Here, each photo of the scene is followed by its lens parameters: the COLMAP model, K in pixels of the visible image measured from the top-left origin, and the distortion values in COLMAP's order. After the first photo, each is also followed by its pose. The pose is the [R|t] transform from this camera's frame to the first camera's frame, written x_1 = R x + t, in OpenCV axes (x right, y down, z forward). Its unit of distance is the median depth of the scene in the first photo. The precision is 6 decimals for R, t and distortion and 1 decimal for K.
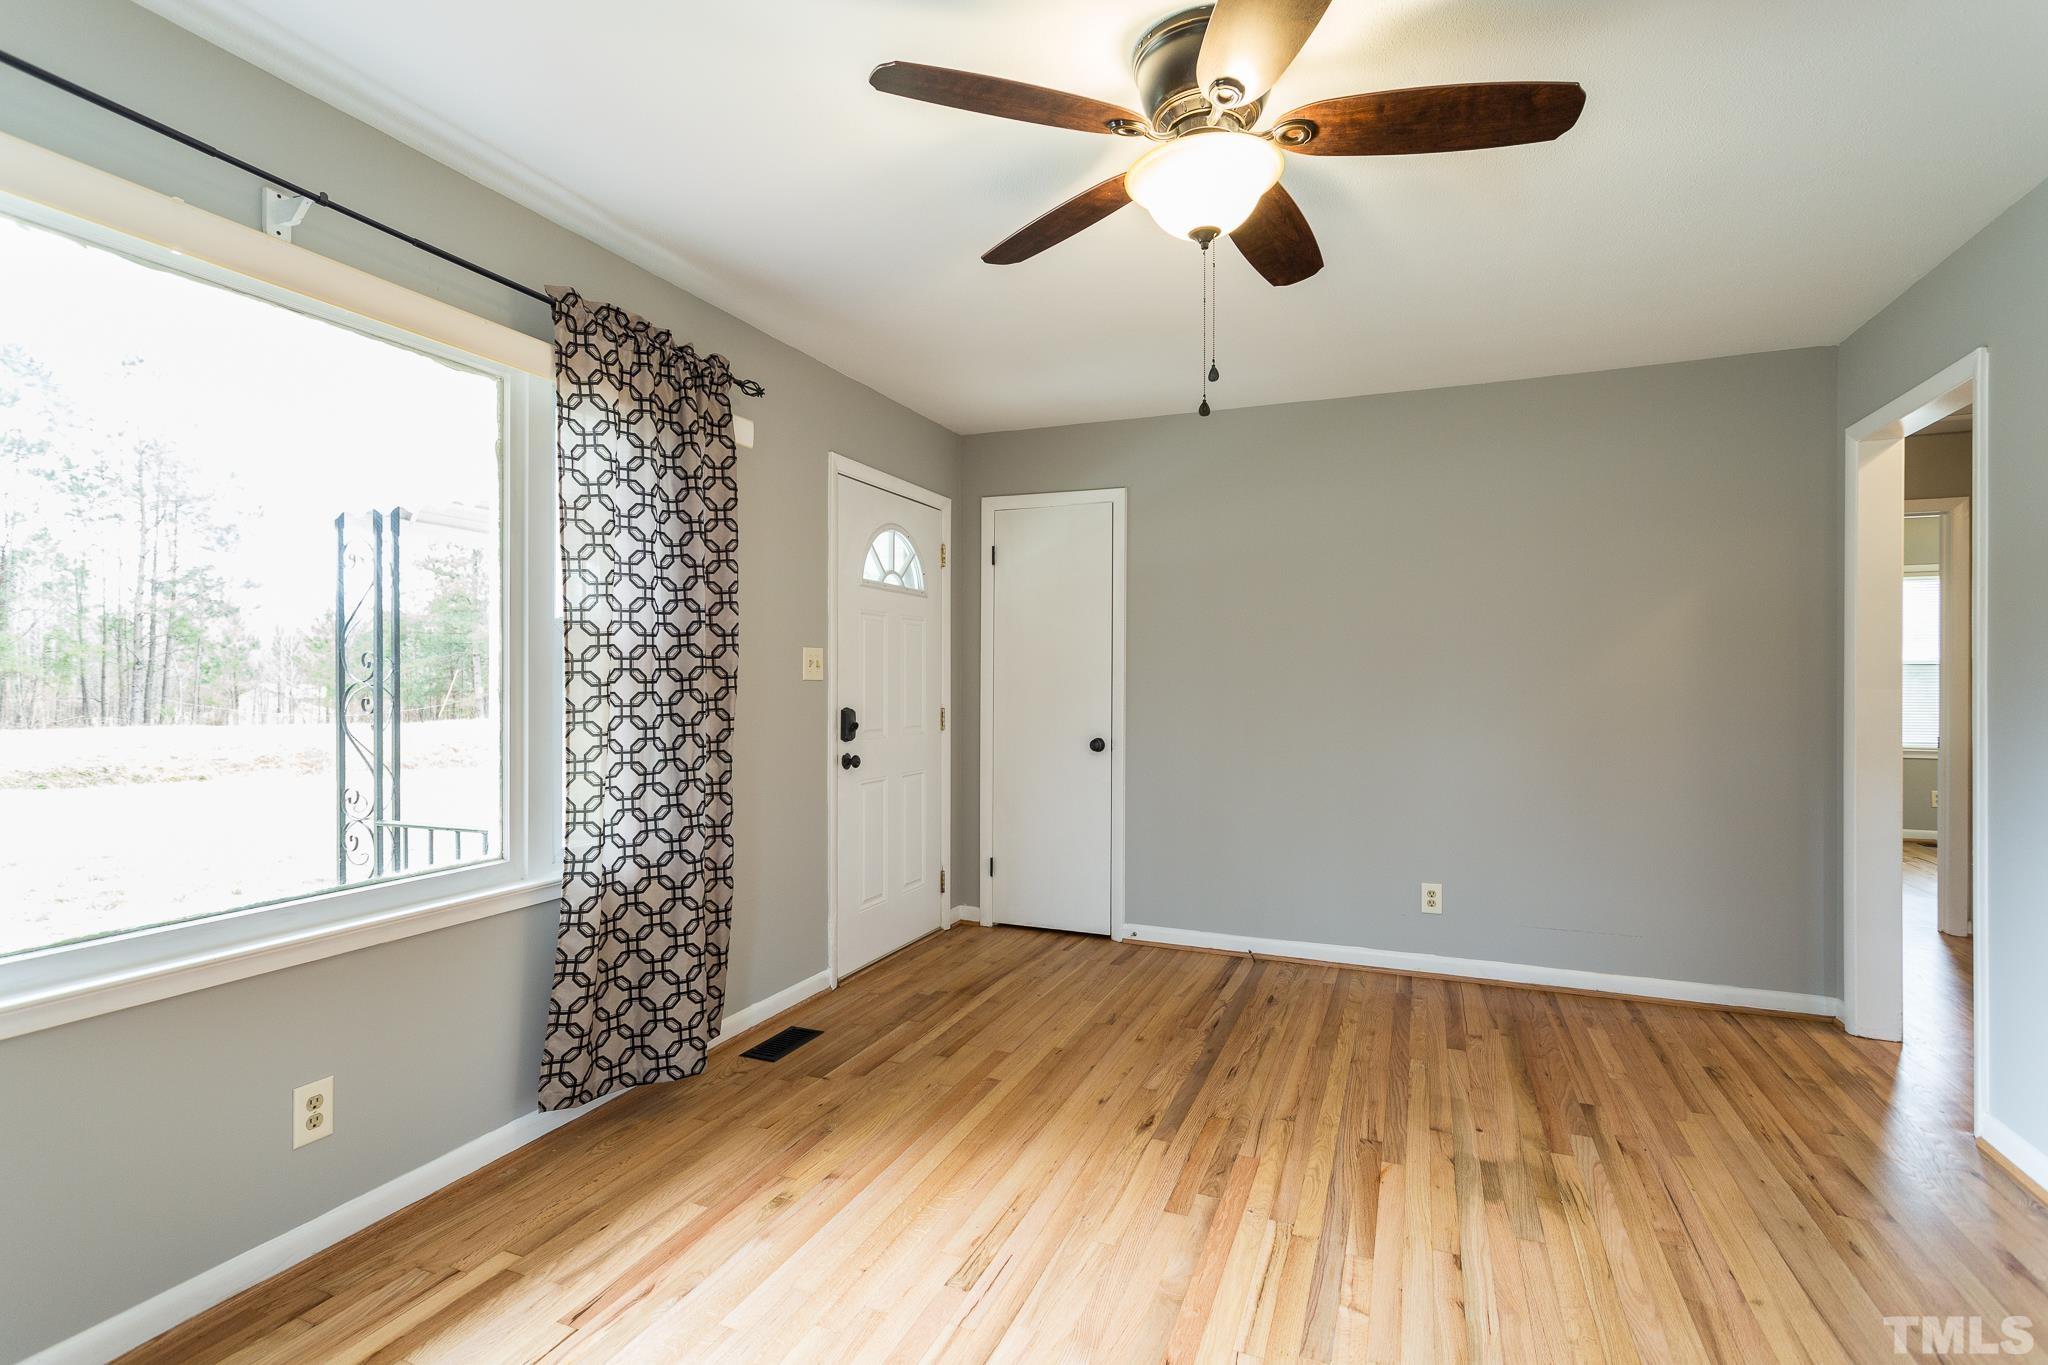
lens RADIAL K [[985.5, 0, 1003.3], [0, 985.5, 688.0], [0, 0, 1]] dist [0.000133, 0.001073]
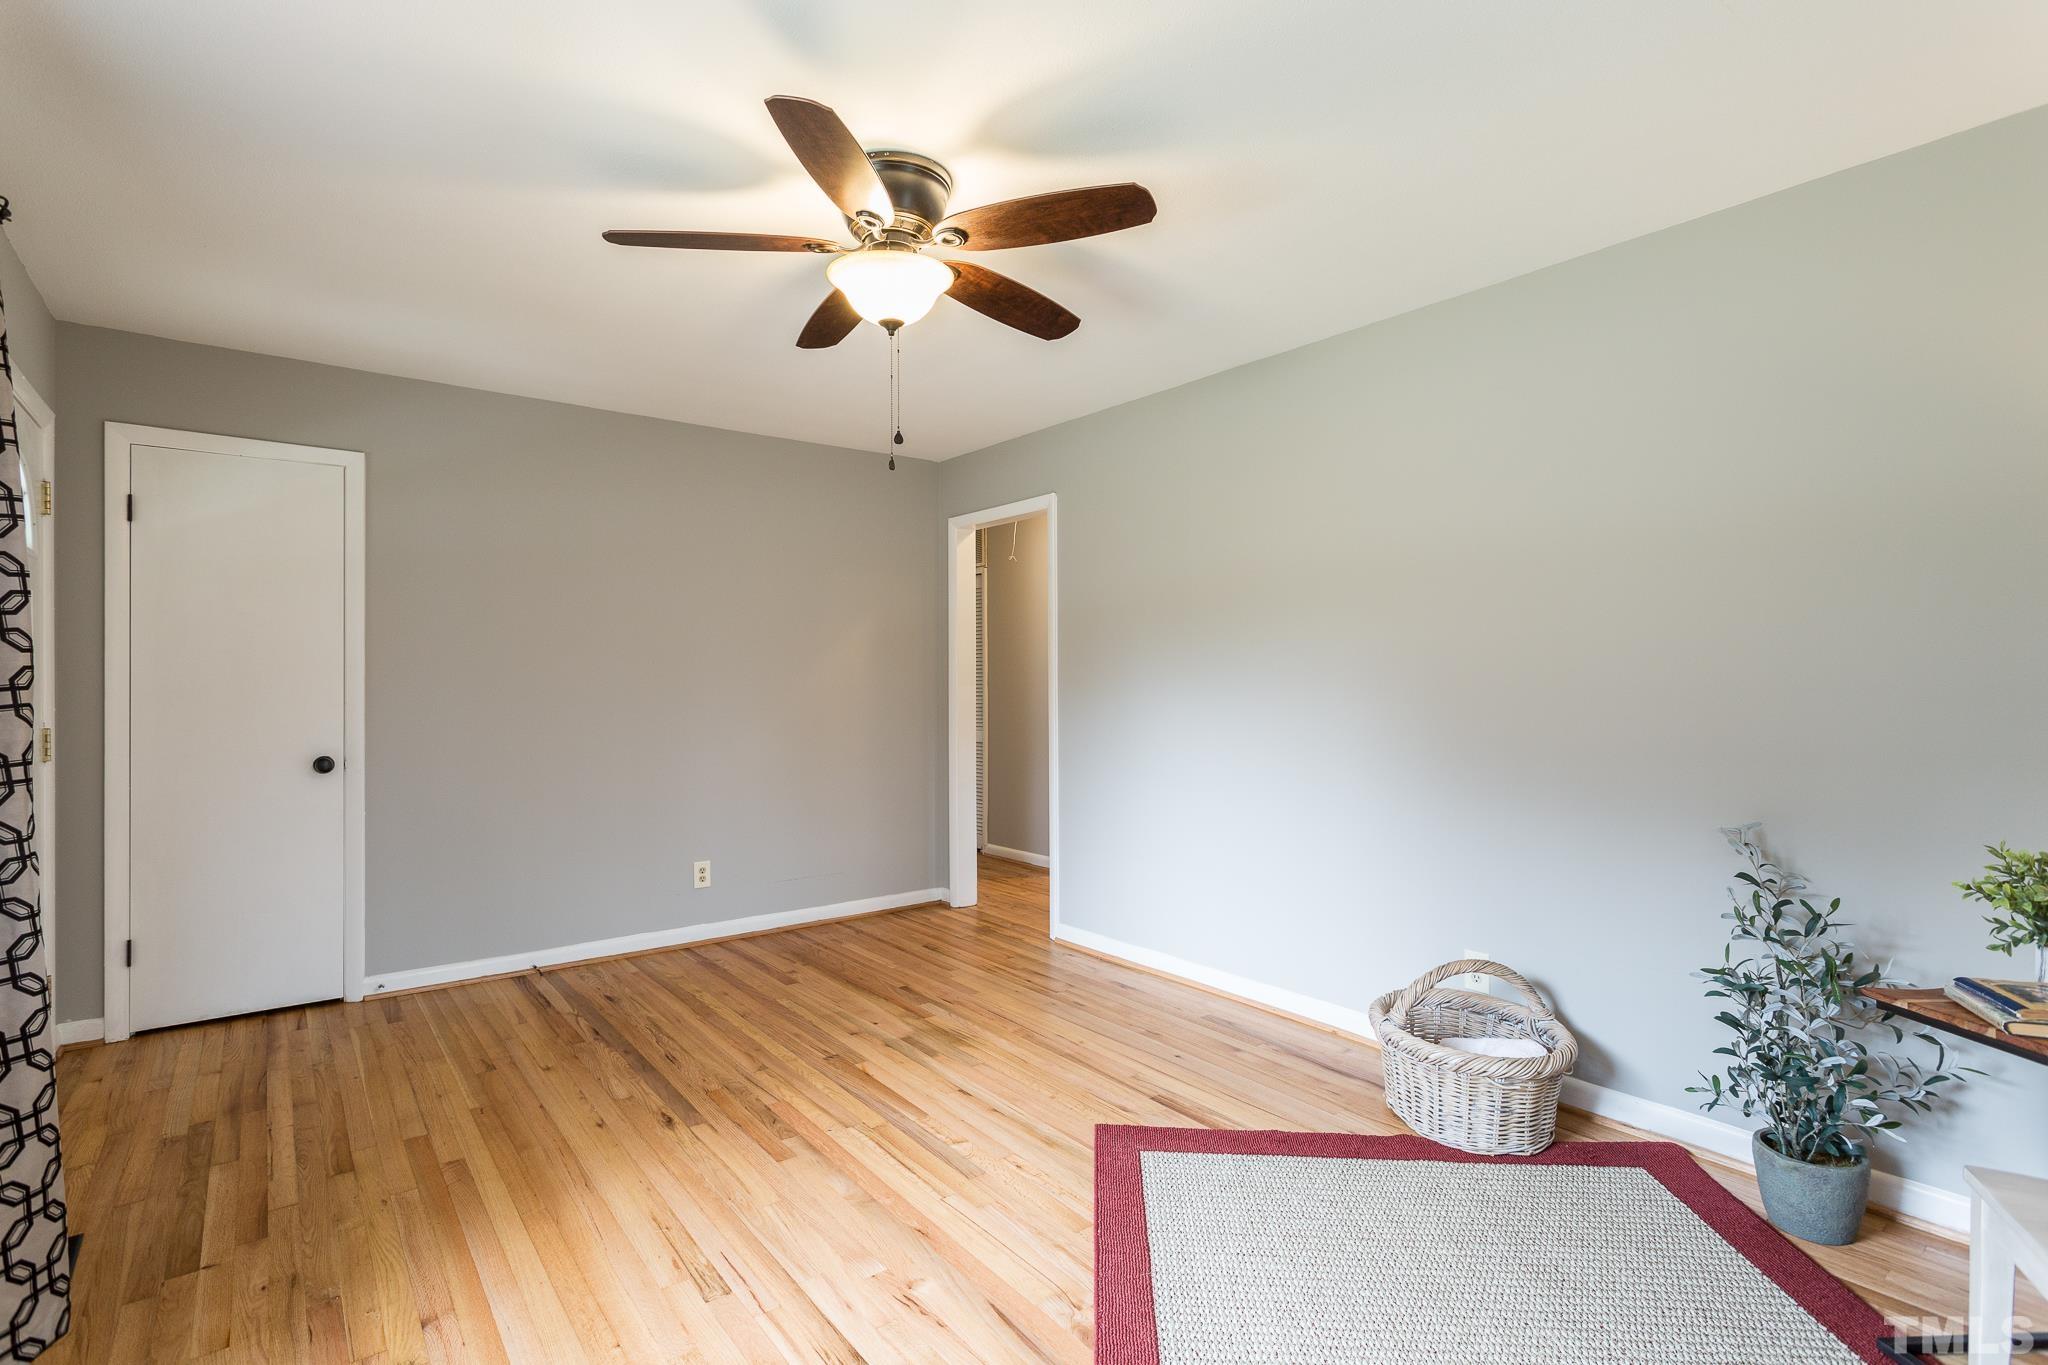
lens RADIAL K [[985.5, 0, 1036.3], [0, 985.5, 677.8], [0, 0, 1]] dist [0.000133, 0.001073]
pose [[0.477724, -0.002528, 0.878506, -0.485279], [0.013469, 0.999899, -0.004447, -0.003232], [-0.878407, 0.013957, 0.477710, 0.151236]]
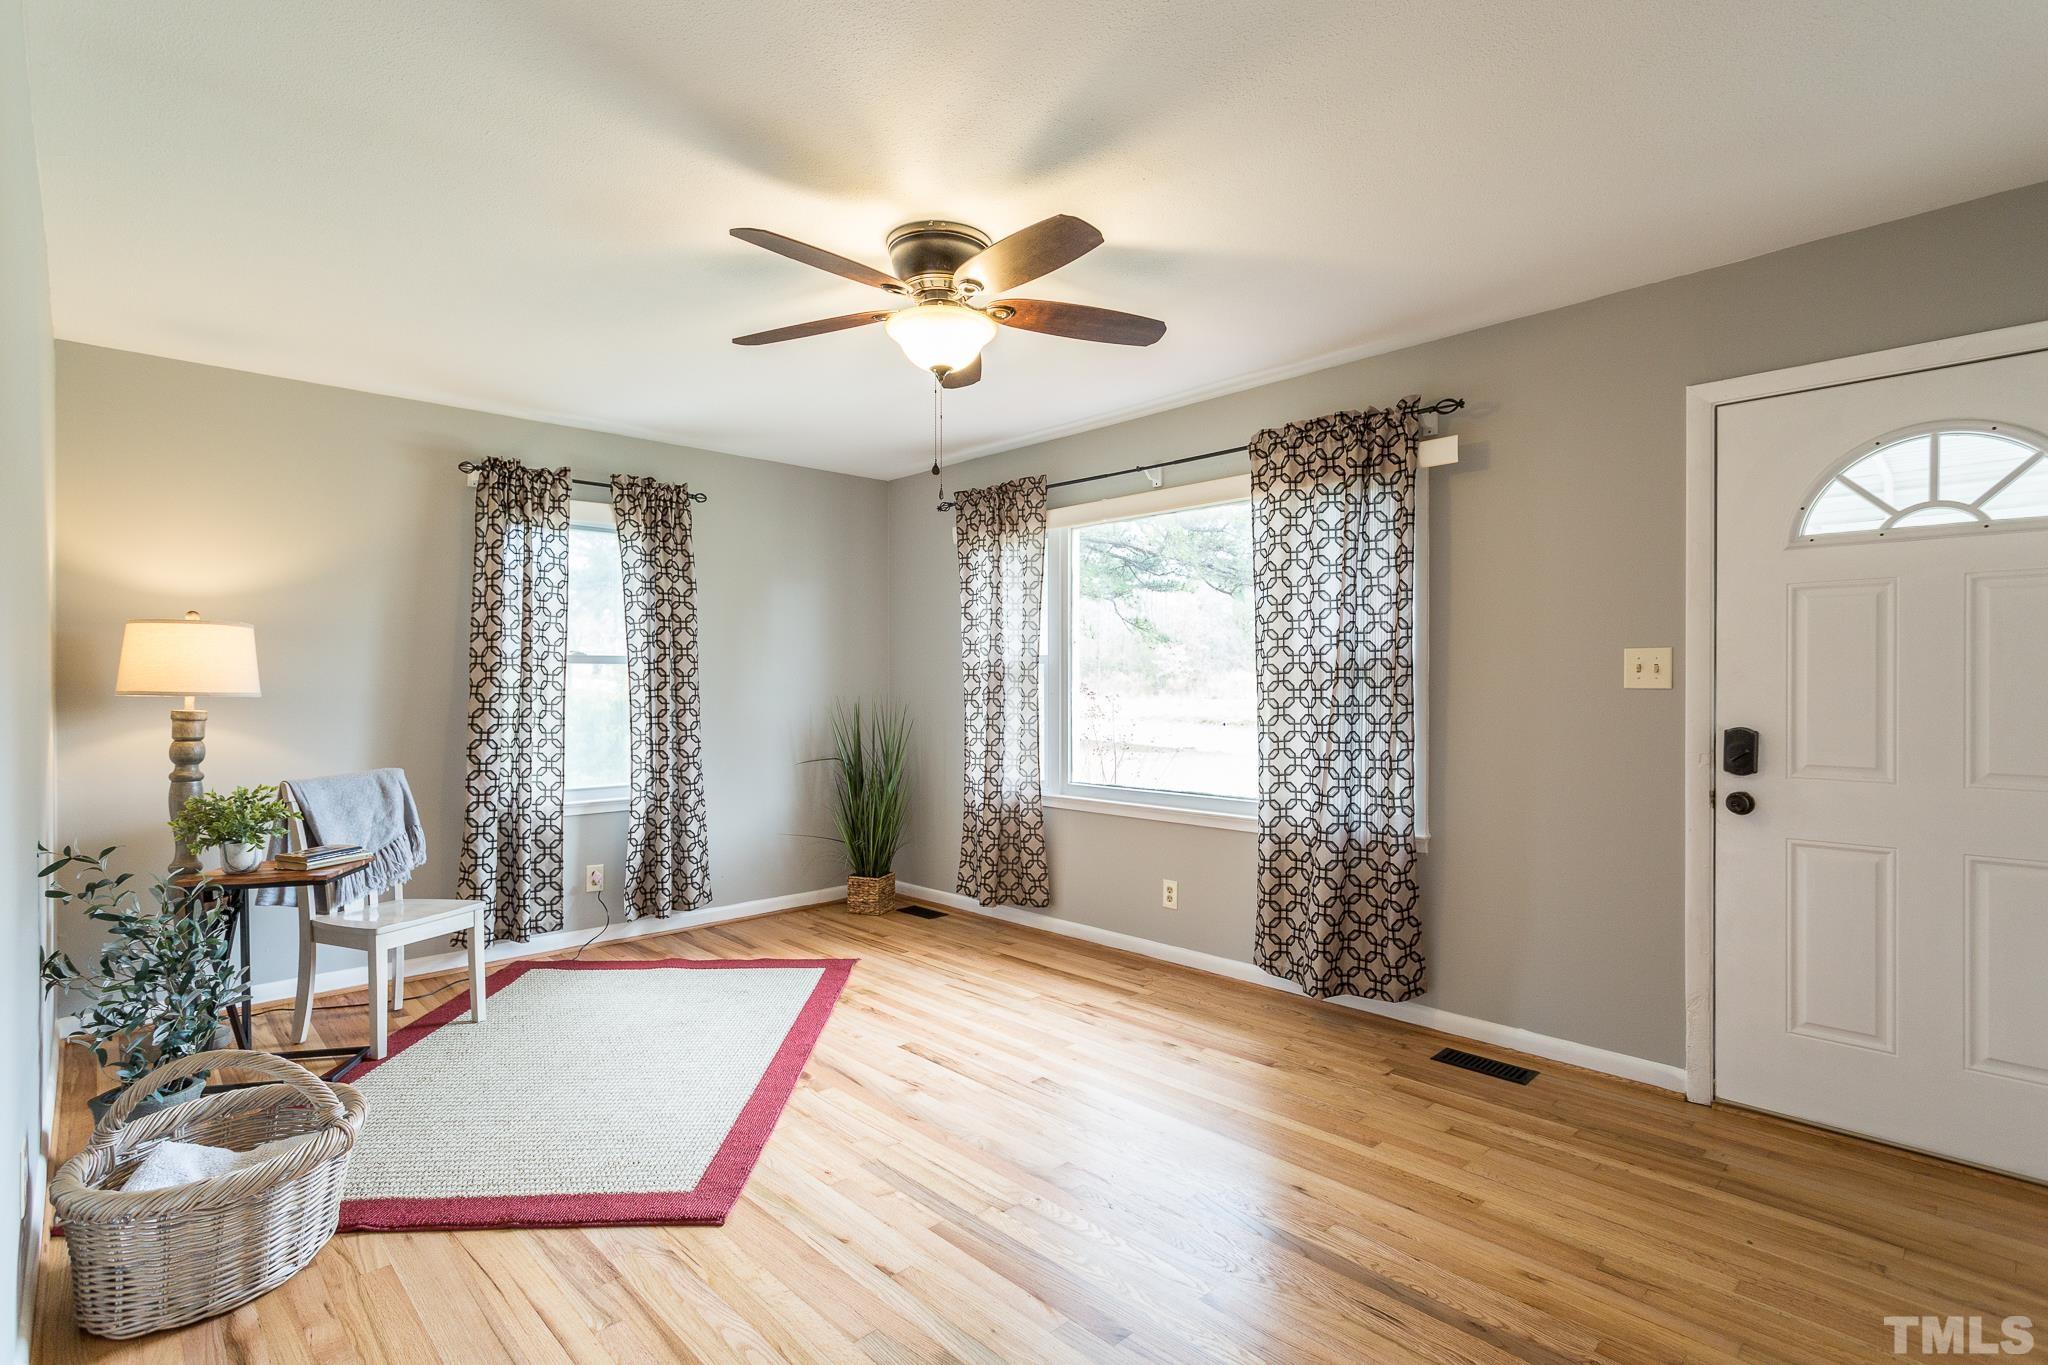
lens RADIAL K [[985.5, 0, 1014.5], [0, 985.5, 689.5], [0, 0, 1]] dist [0.000133, 0.001073]
pose [[-0.407914, 0.003520, -0.913014, 0.879373], [-0.006909, 0.999952, 0.006942, -0.011100], [0.912994, 0.009140, -0.407870, 1.014400]]
